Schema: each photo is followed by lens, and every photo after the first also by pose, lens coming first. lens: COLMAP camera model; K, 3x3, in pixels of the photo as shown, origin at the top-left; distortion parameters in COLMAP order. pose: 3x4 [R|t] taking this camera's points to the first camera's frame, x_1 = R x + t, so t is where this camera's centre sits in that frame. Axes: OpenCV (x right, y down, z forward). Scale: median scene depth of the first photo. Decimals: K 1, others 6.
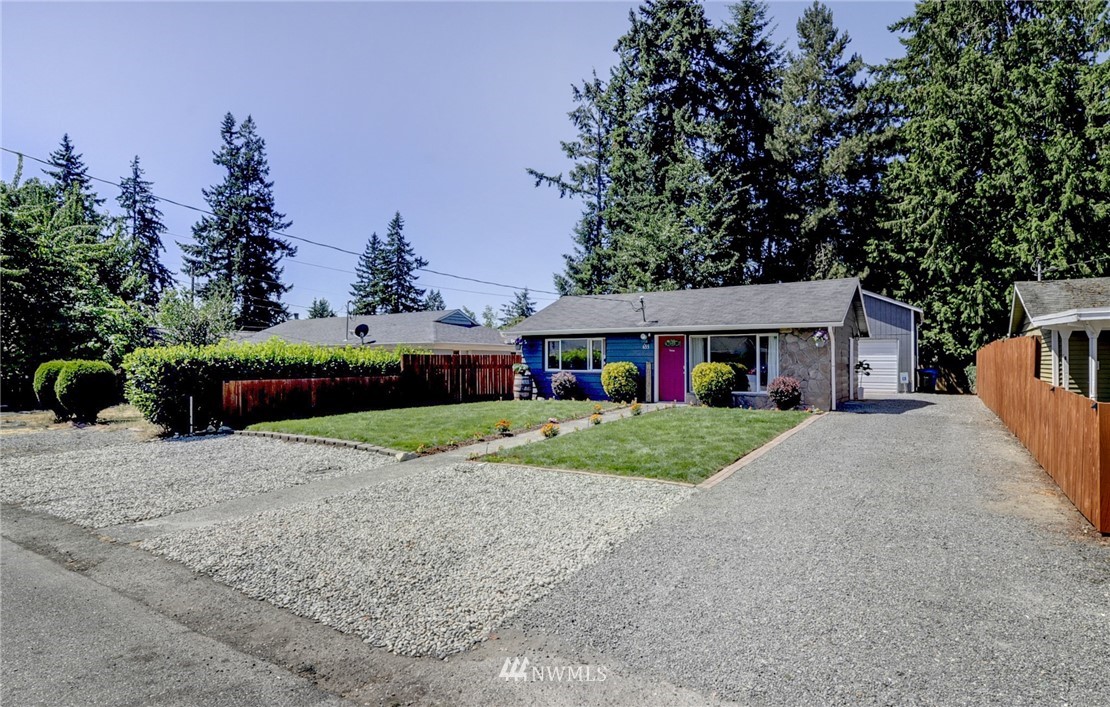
lens RADIAL K [[602.8, 0, 579.2], [0, 602.8, 356.9], [0, 0, 1]] dist [-0.004991, -0.000801]
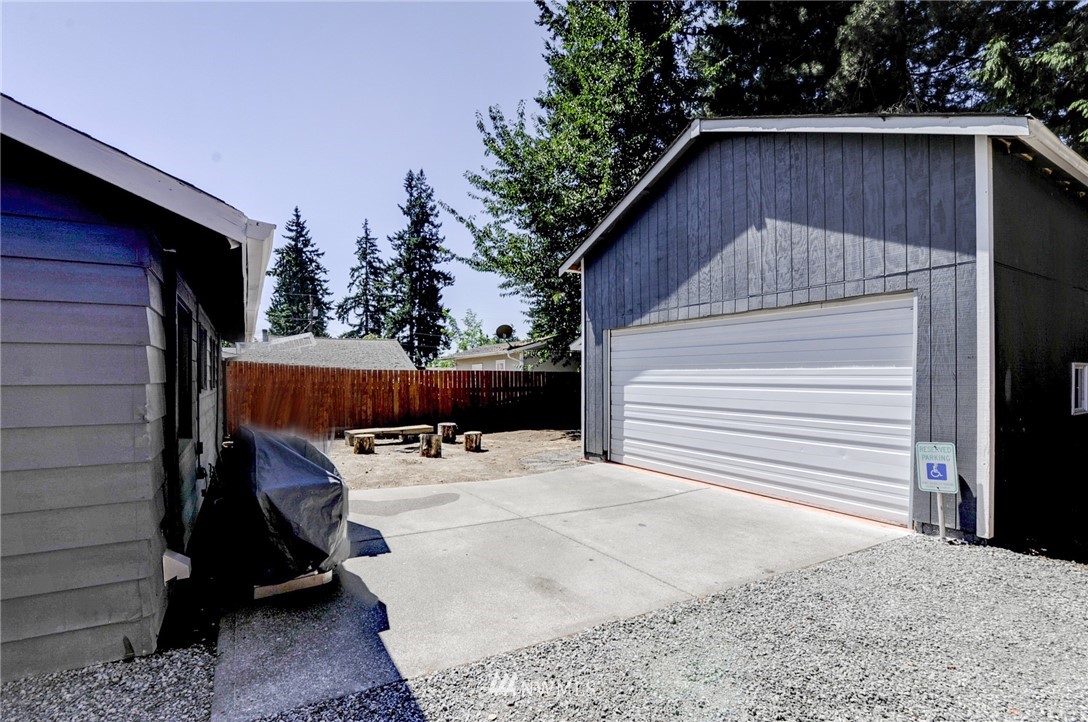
lens RADIAL K [[508.5, 0, 549.3], [0, 508.5, 376.9], [0, 0, 1]] dist [-0.016125, 0.000197]
pose [[0.882742, -0.002204, -0.469852, 0.423993], [0.008503, 0.999900, 0.011284, -0.000085], [0.469780, -0.013956, 0.882673, 0.665875]]
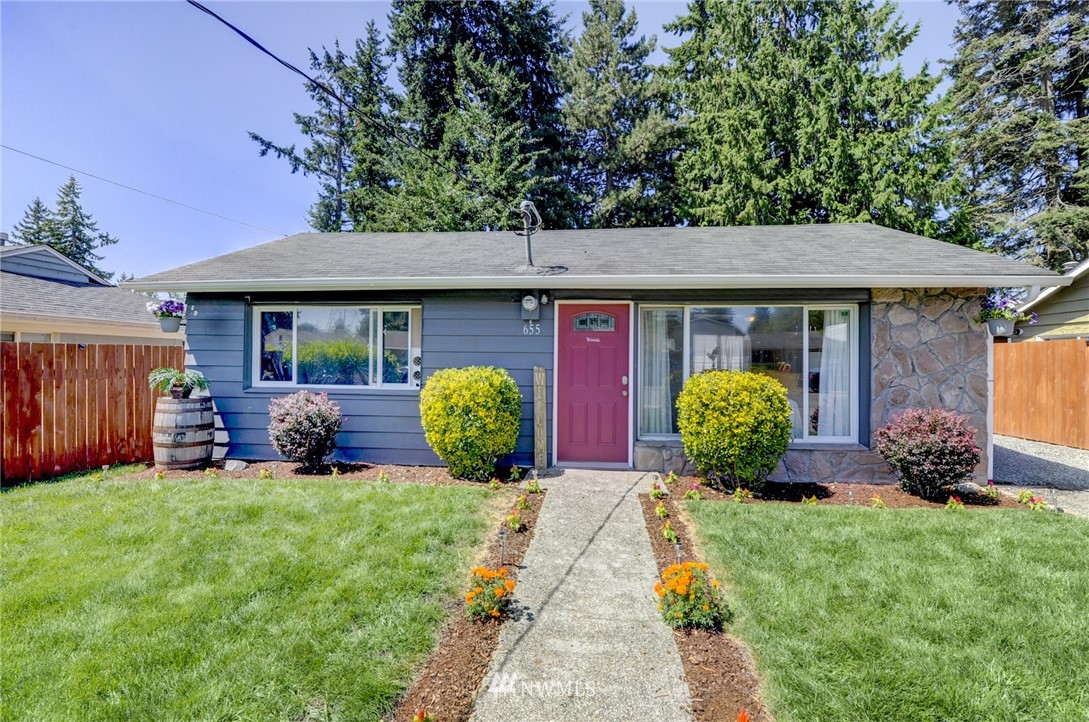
lens RADIAL K [[510.0, 0, 541.6], [0, 510.0, 353.5], [0, 0, 1]] dist [-0.012359, 0.000180]
pose [[0.908425, 0.014105, 0.417809, -0.015417], [-0.012121, 0.999899, -0.007400, 0.001136], [-0.417871, 0.001658, 0.908505, 0.409466]]
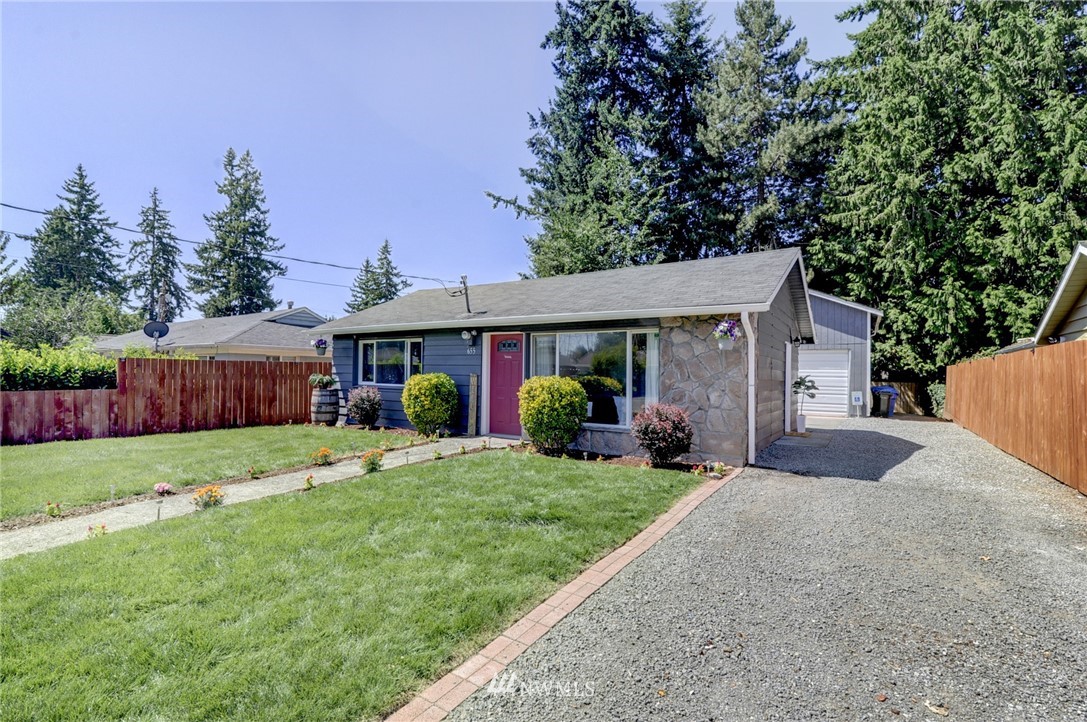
lens RADIAL K [[503.4, 0, 540.1], [0, 503.4, 367.9], [0, 0, 1]] dist [-0.010746, 0.001066]
pose [[0.998937, 0.013091, -0.044207, 0.125809], [-0.013220, 0.999909, -0.002623, 0.001511], [0.044168, 0.003205, 0.999019, 0.268445]]
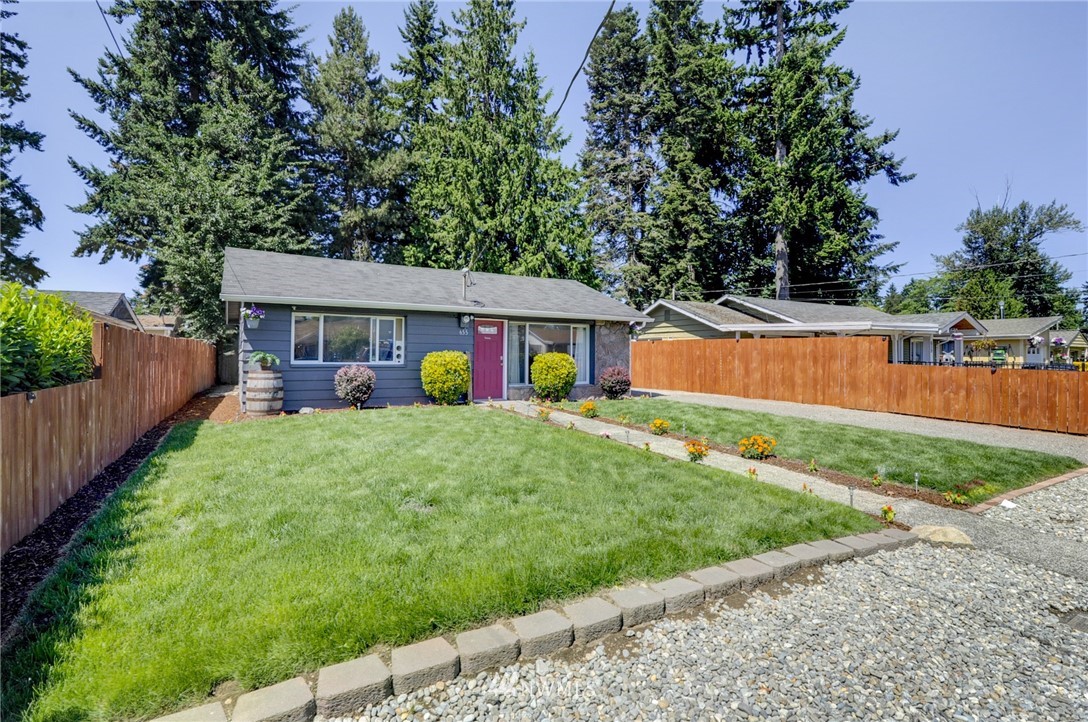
lens RADIAL K [[523.2, 0, 528.2], [0, 523.2, 342.5], [0, 0, 1]] dist [-0.006495, -0.000343]
pose [[0.495972, 0.028116, 0.867883, -0.266631], [-0.012553, 0.999603, -0.025210, 0.007785], [-0.868248, 0.001609, 0.496129, 0.347372]]
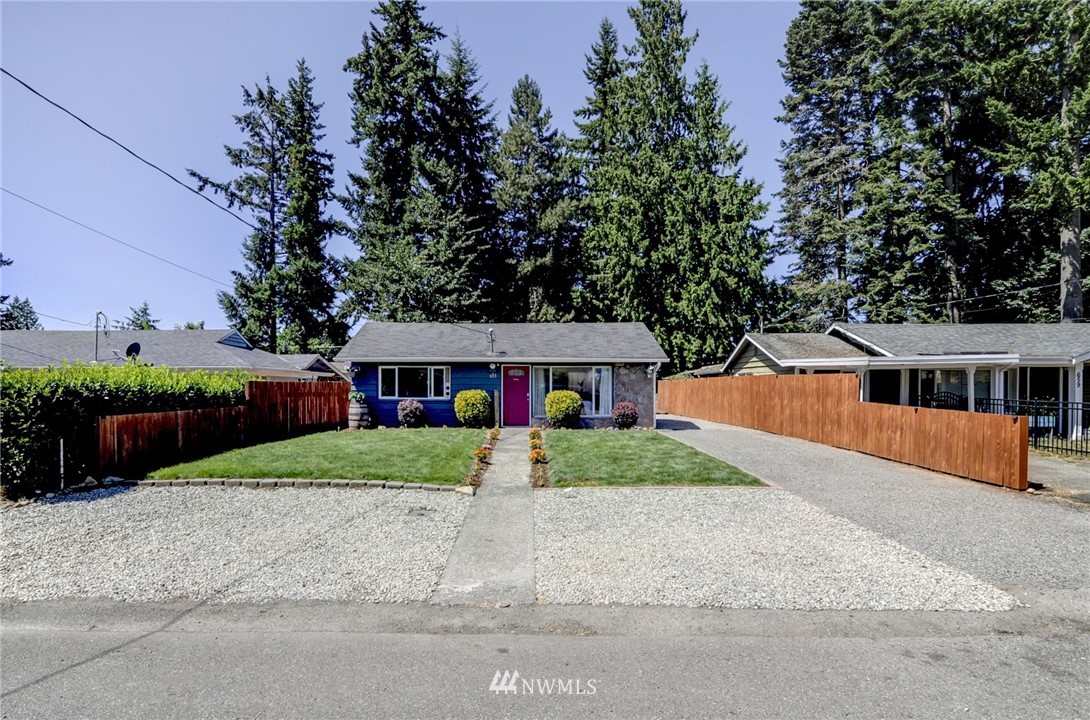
lens RADIAL K [[578.9, 0, 511.9], [0, 578.9, 394.9], [0, 0, 1]] dist [-0.004837, -0.000220]
pose [[0.868133, -0.005241, 0.496304, -0.222615], [-0.005443, 0.999784, 0.020079, -0.002105], [-0.496302, -0.020133, 0.867916, 0.050958]]
